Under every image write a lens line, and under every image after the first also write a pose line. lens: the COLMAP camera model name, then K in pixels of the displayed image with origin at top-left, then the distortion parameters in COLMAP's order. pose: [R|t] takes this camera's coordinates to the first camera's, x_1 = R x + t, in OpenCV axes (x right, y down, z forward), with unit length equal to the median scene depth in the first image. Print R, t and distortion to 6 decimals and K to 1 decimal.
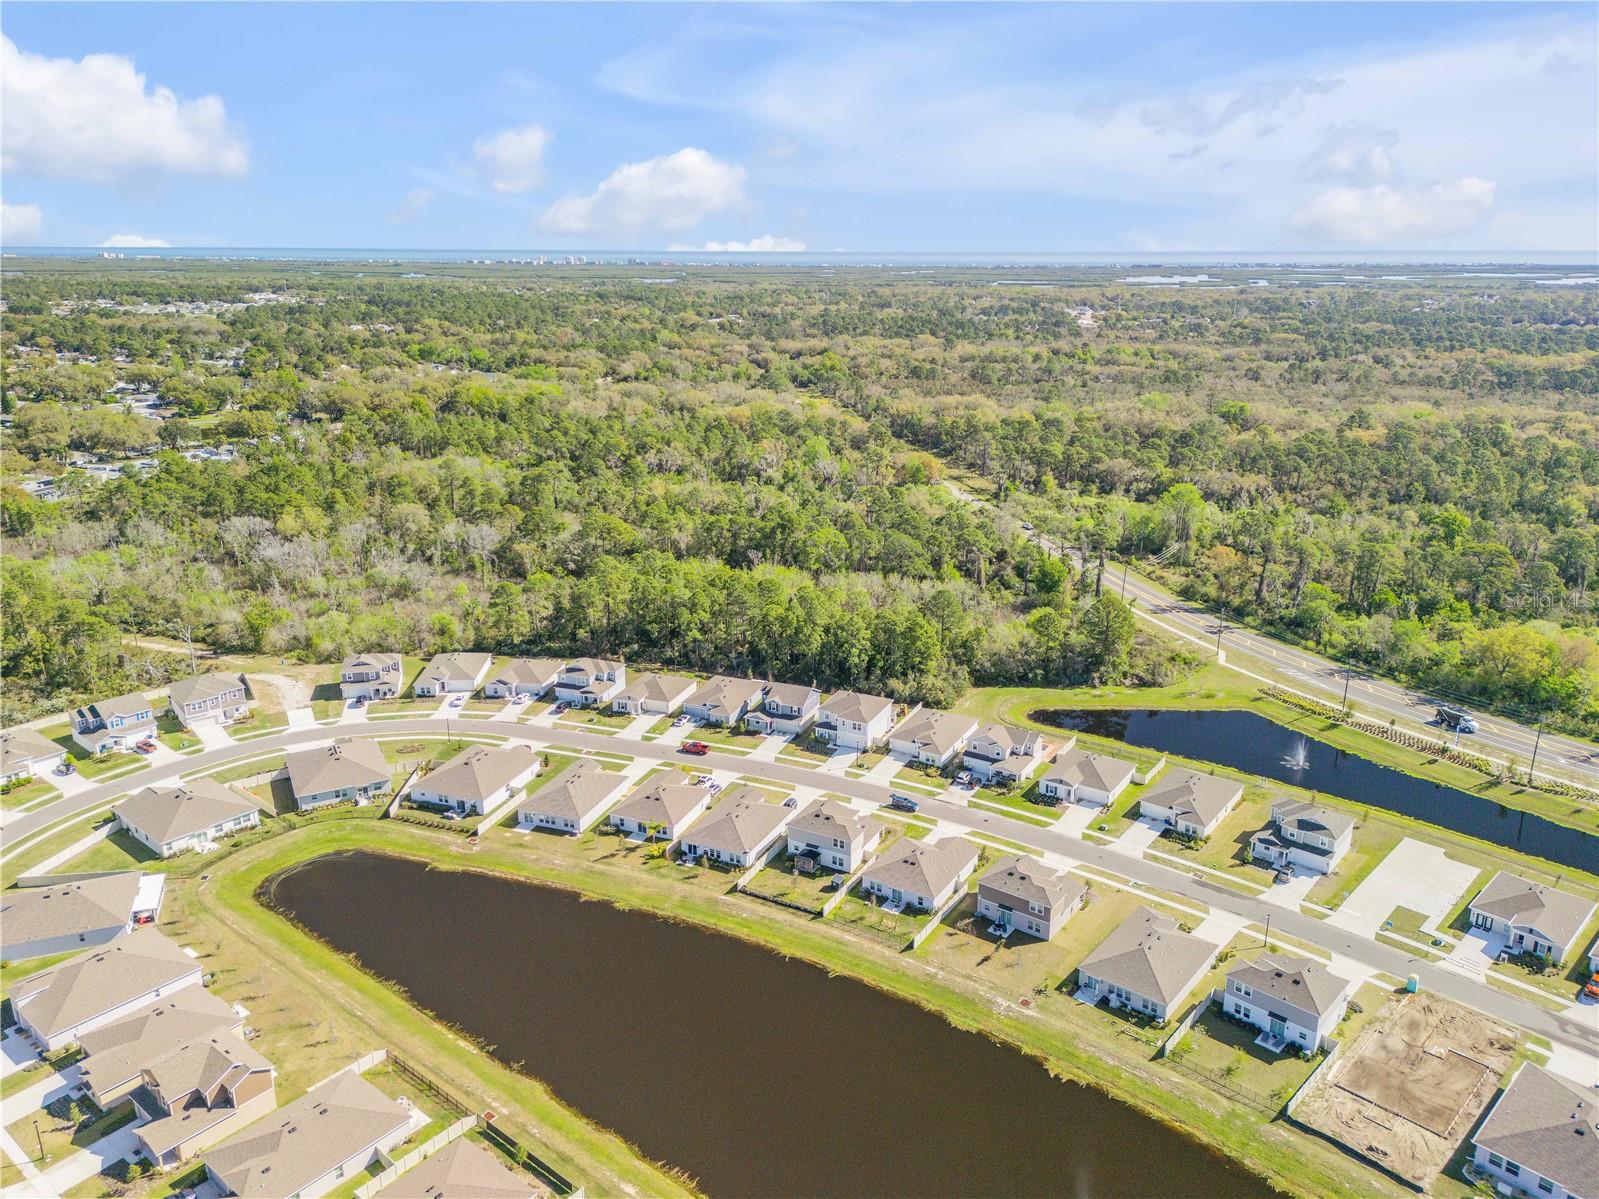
lens RADIAL K [[1128.9, 0, 799.5], [0, 1128.9, 599.5], [0, 0, 1]] dist [0.146749, -0.000233]
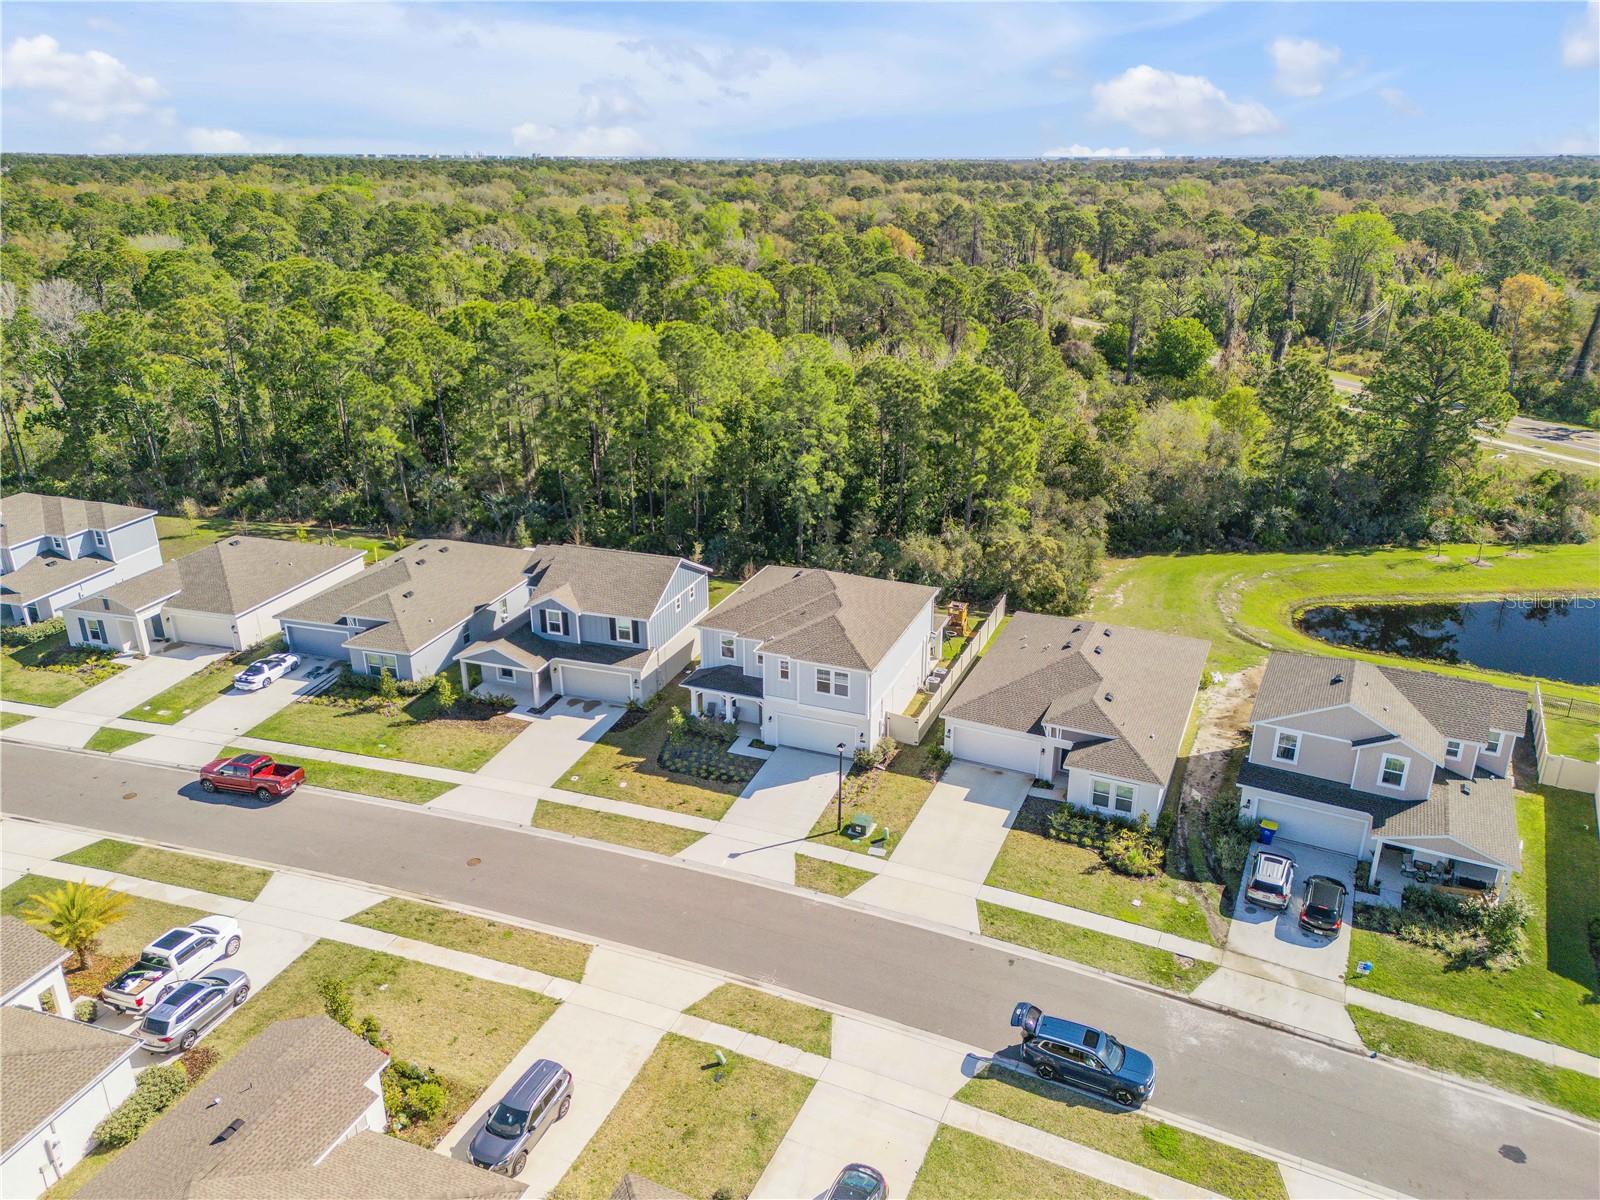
lens RADIAL K [[1140.5, 0, 806.1], [0, 1140.5, 594.9], [0, 0, 1]] dist [0.078564, -0.082721]
pose [[0.997310, -0.025030, 0.068890, 0.023570], [0.020044, 0.997193, 0.072138, 0.065450], [-0.070502, -0.070563, 0.995013, 0.673219]]
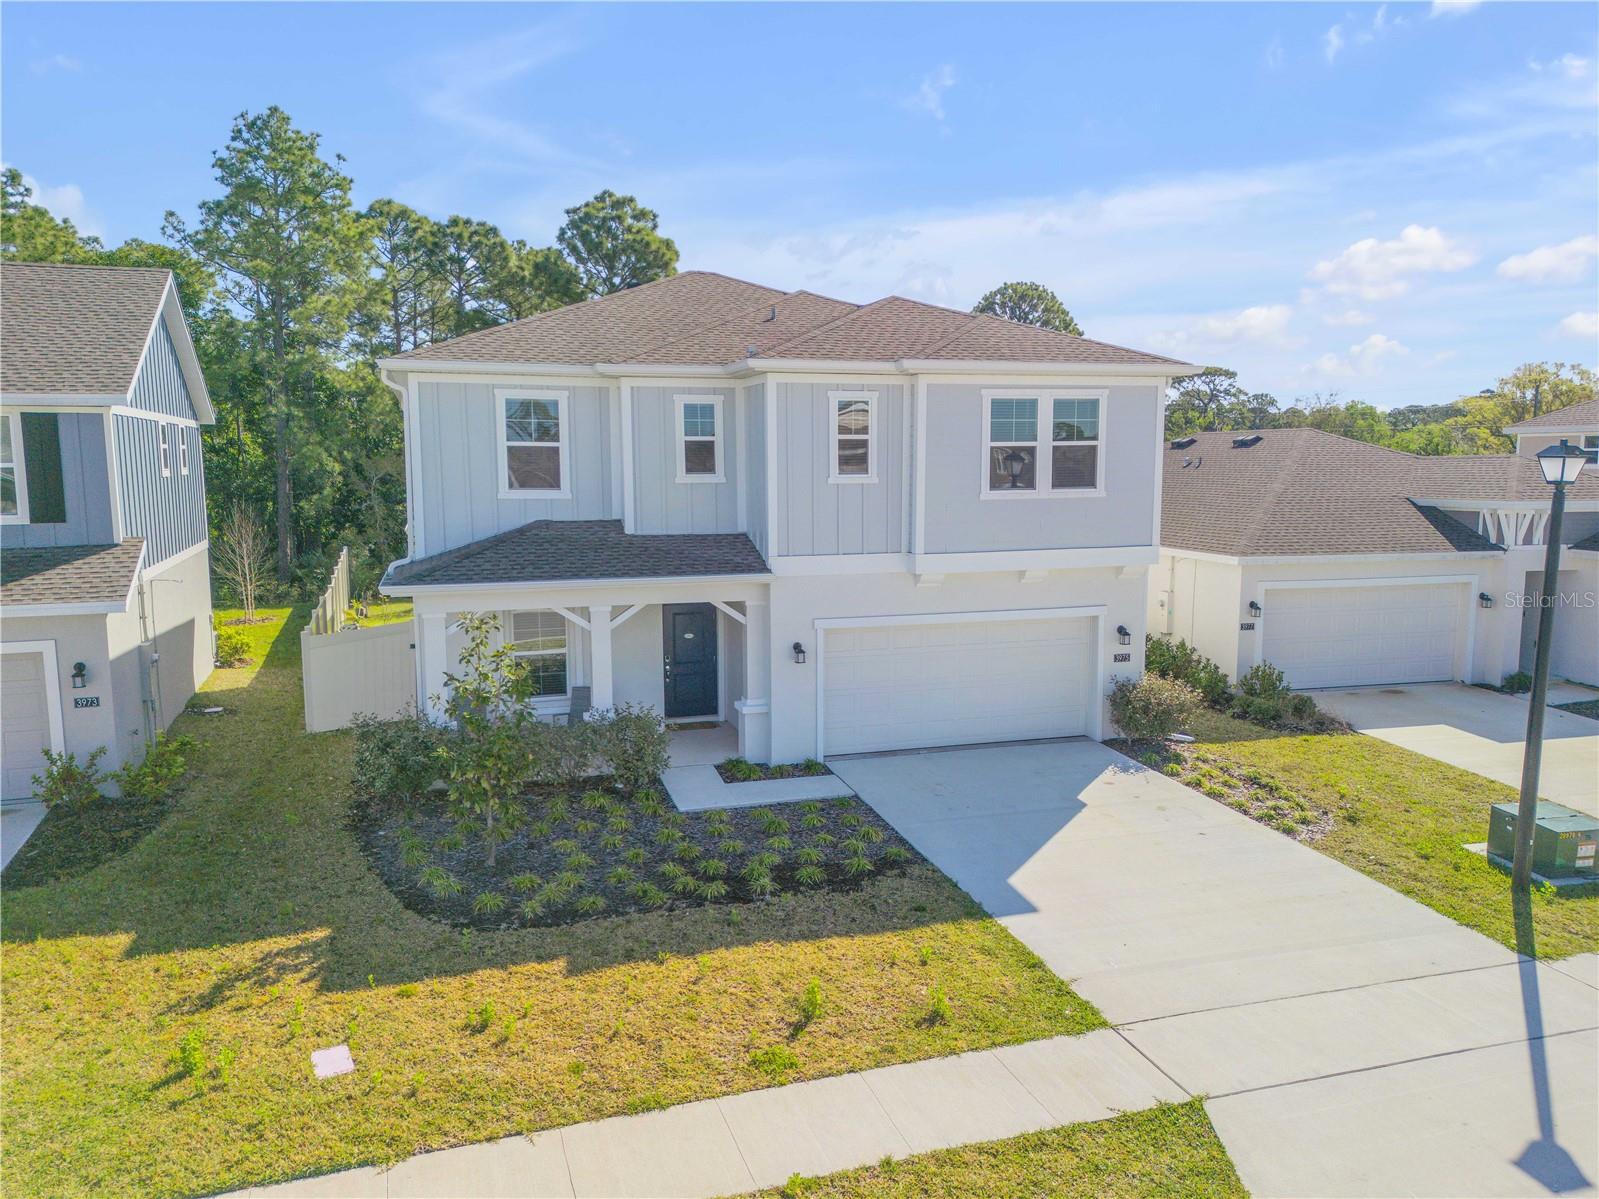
lens RADIAL K [[1149.6, 0, 806.6], [0, 1149.6, 597.9], [0, 0, 1]] dist [0.068088, -0.067456]
pose [[0.728607, -0.082610, 0.679932, -0.015489], [0.199210, 0.975344, -0.094969, 0.118926], [-0.655322, 0.204645, 0.727099, 0.893416]]
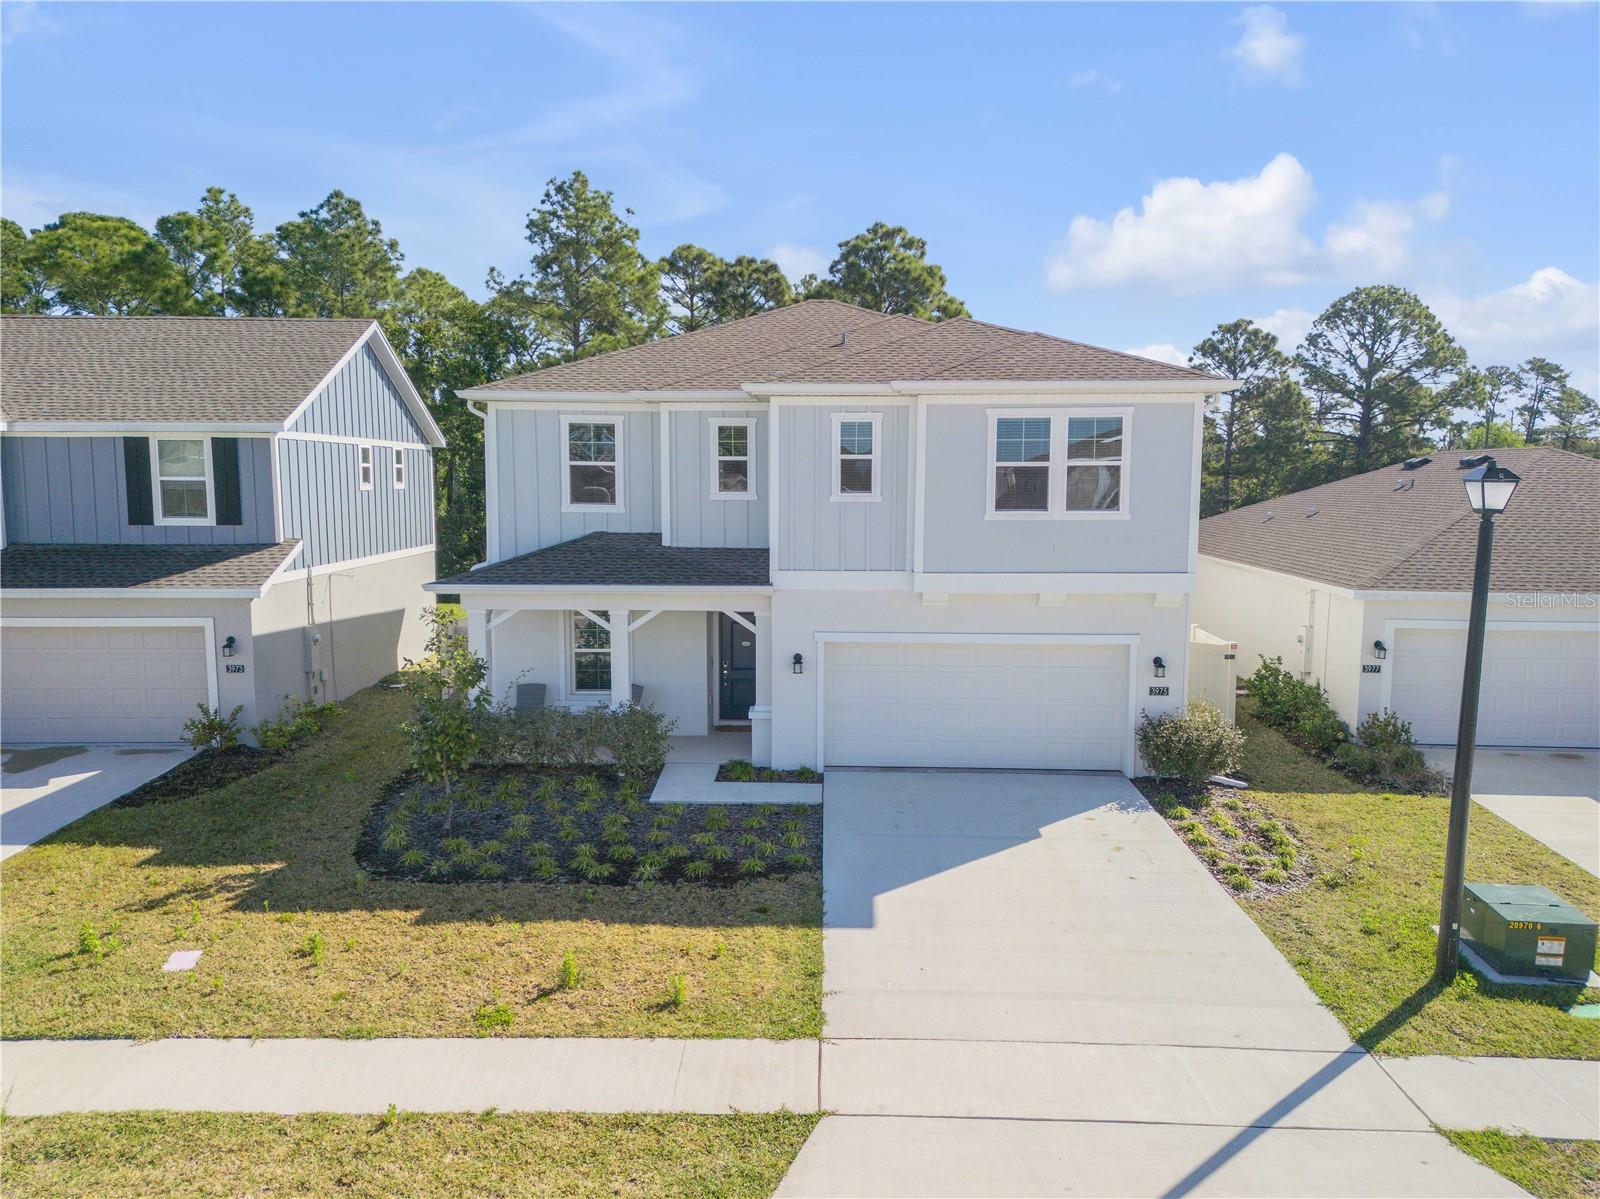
lens RADIAL K [[1140.5, 0, 806.1], [0, 1140.5, 594.4], [0, 0, 1]] dist [0.078564, -0.082721]
pose [[0.911293, -0.036191, 0.410165, 0.003091], [0.113700, 0.979517, -0.166187, 0.123381], [-0.395749, 0.198081, 0.896742, 0.878844]]
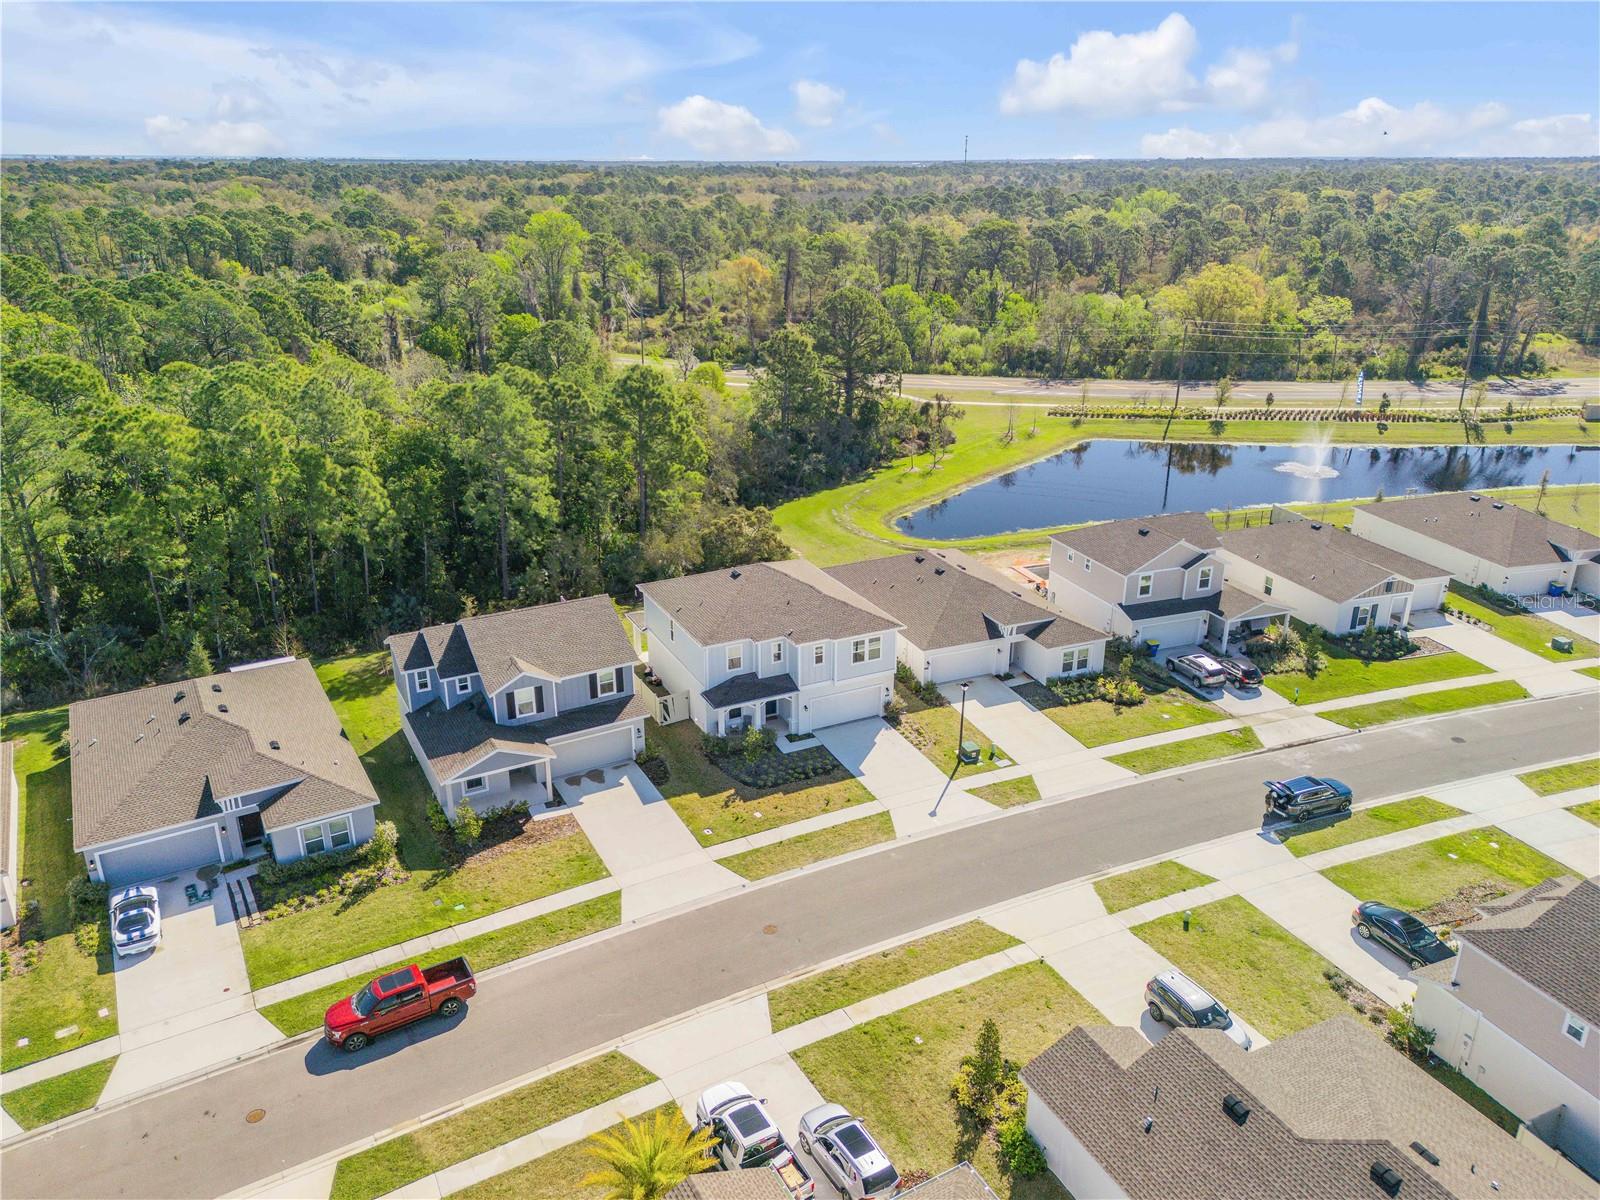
lens RADIAL K [[1140.5, 0, 806.1], [0, 1140.5, 594.9], [0, 0, 1]] dist [0.078564, -0.082721]
pose [[0.618095, -0.276813, 0.735753, -0.167931], [0.226754, 0.958949, 0.170294, 0.039900], [-0.752689, 0.061577, 0.655490, 0.759273]]
